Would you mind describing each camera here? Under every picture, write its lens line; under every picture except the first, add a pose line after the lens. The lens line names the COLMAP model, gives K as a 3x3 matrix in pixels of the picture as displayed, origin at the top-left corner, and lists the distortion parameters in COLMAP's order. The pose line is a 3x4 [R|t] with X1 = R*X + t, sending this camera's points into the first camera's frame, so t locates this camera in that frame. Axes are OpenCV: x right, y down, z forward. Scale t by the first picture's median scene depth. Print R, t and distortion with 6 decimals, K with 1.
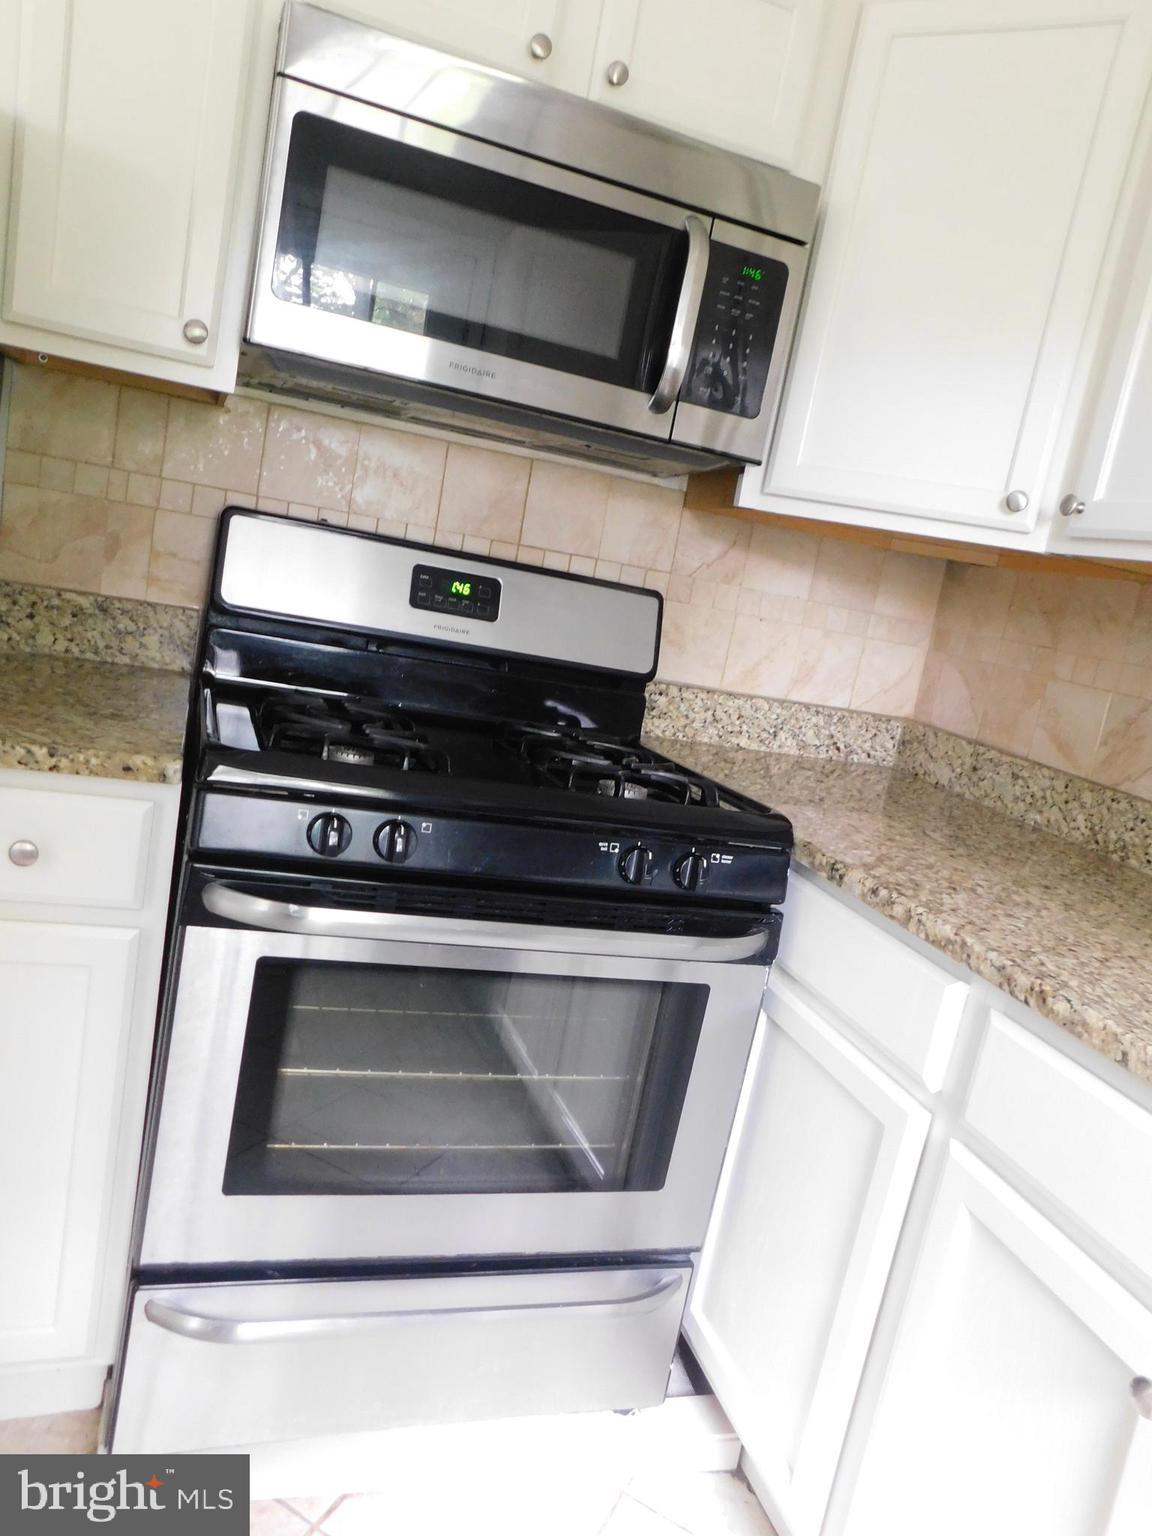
lens RADIAL K [[1094.8, 0, 568.3], [0, 1094.8, 762.9], [0, 0, 1]] dist [-0.051677, 0.073120]
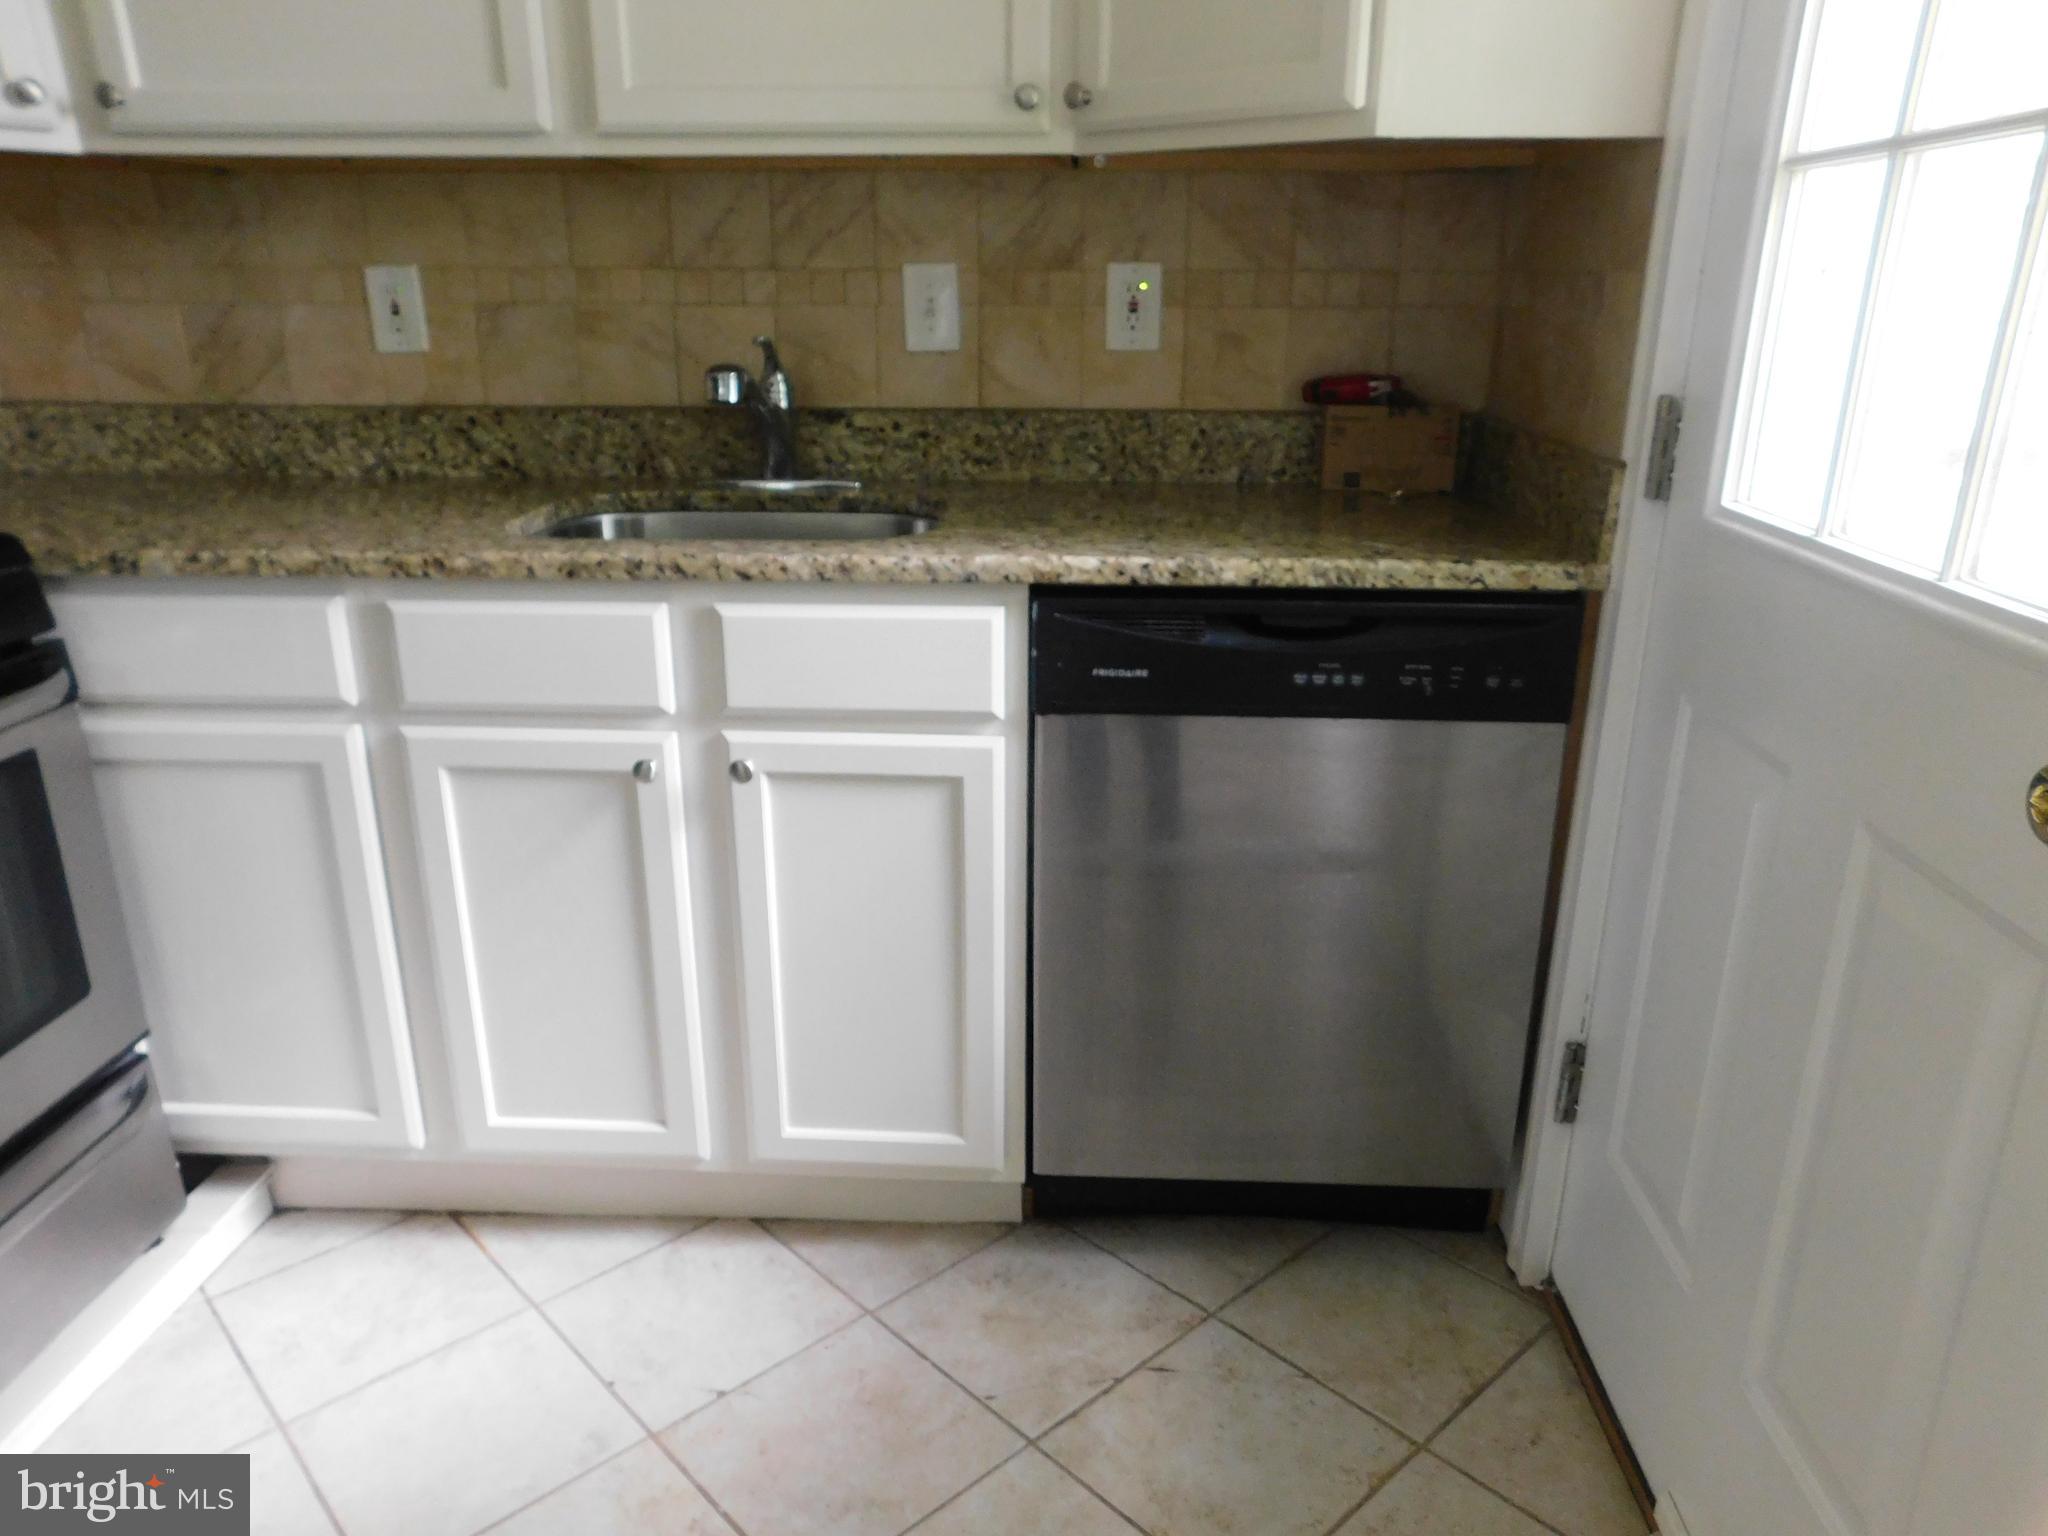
lens RADIAL K [[1459.7, 0, 1018.4], [0, 1459.7, 766.3], [0, 0, 1]] dist [-0.051677, 0.073120]
pose [[0.346994, -0.468435, 0.812504, -0.484455], [0.238291, 0.881937, 0.406699, -0.054221], [-0.907090, 0.052490, 0.417651, -0.146997]]
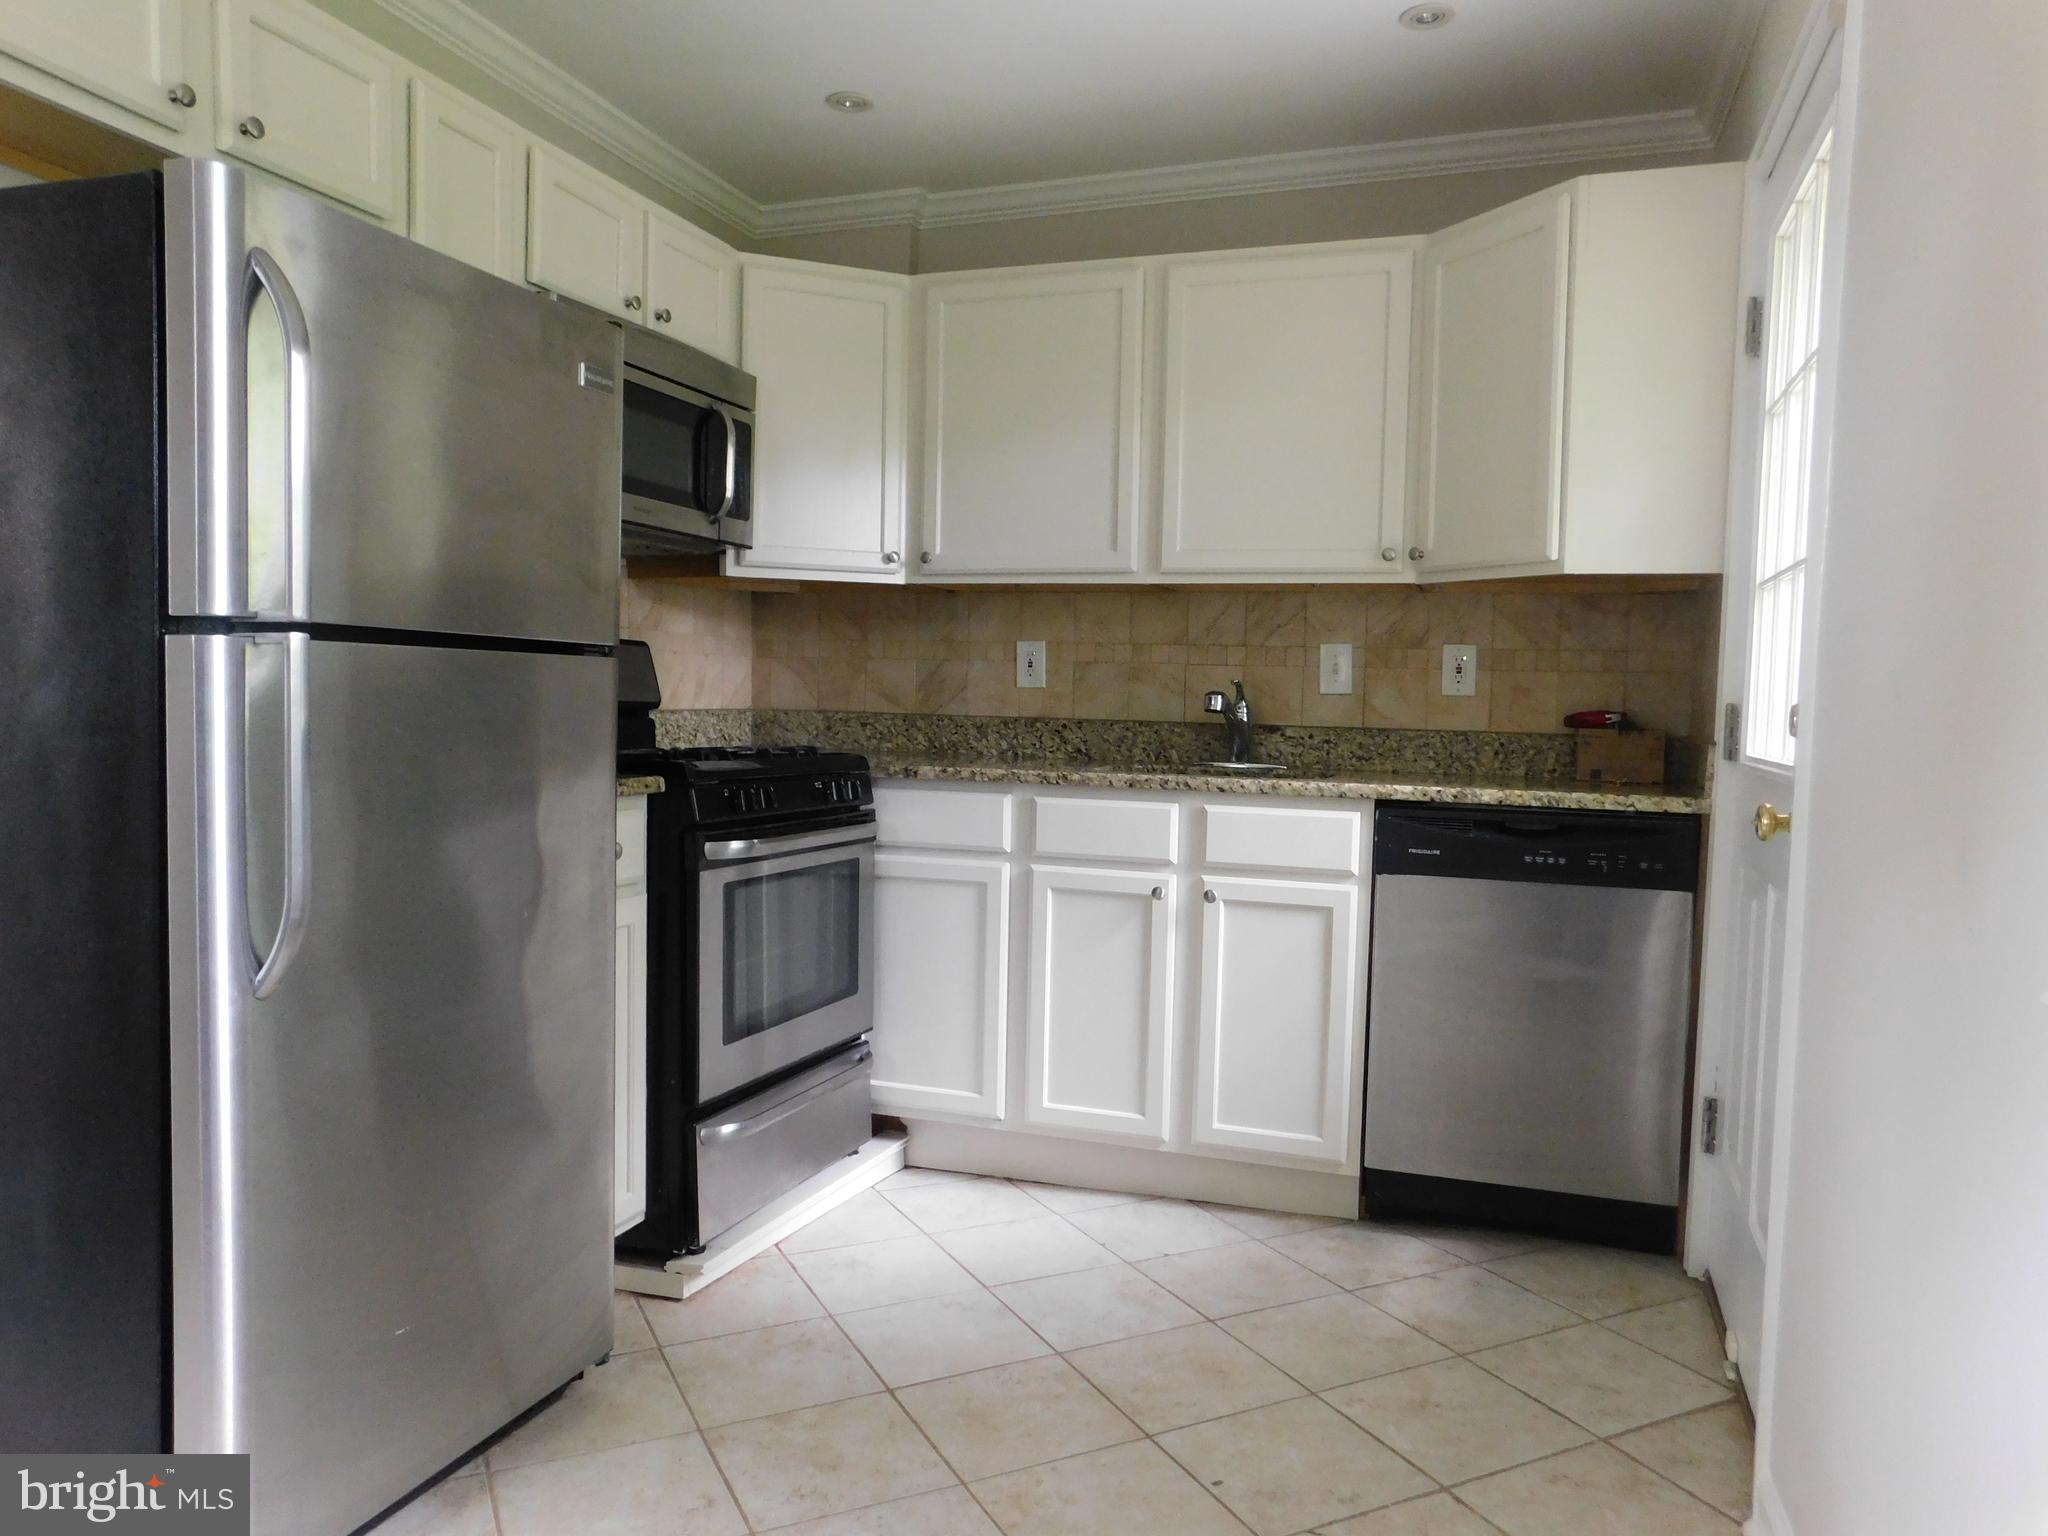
lens RADIAL K [[1459.7, 0, 1023.5], [0, 1459.7, 773.9], [0, 0, 1]] dist [-0.051677, 0.073120]
pose [[0.602821, -0.211691, 0.769281, -1.320056], [0.236983, 0.968155, 0.080713, -0.041483], [-0.761870, 0.133651, 0.633791, -0.593161]]
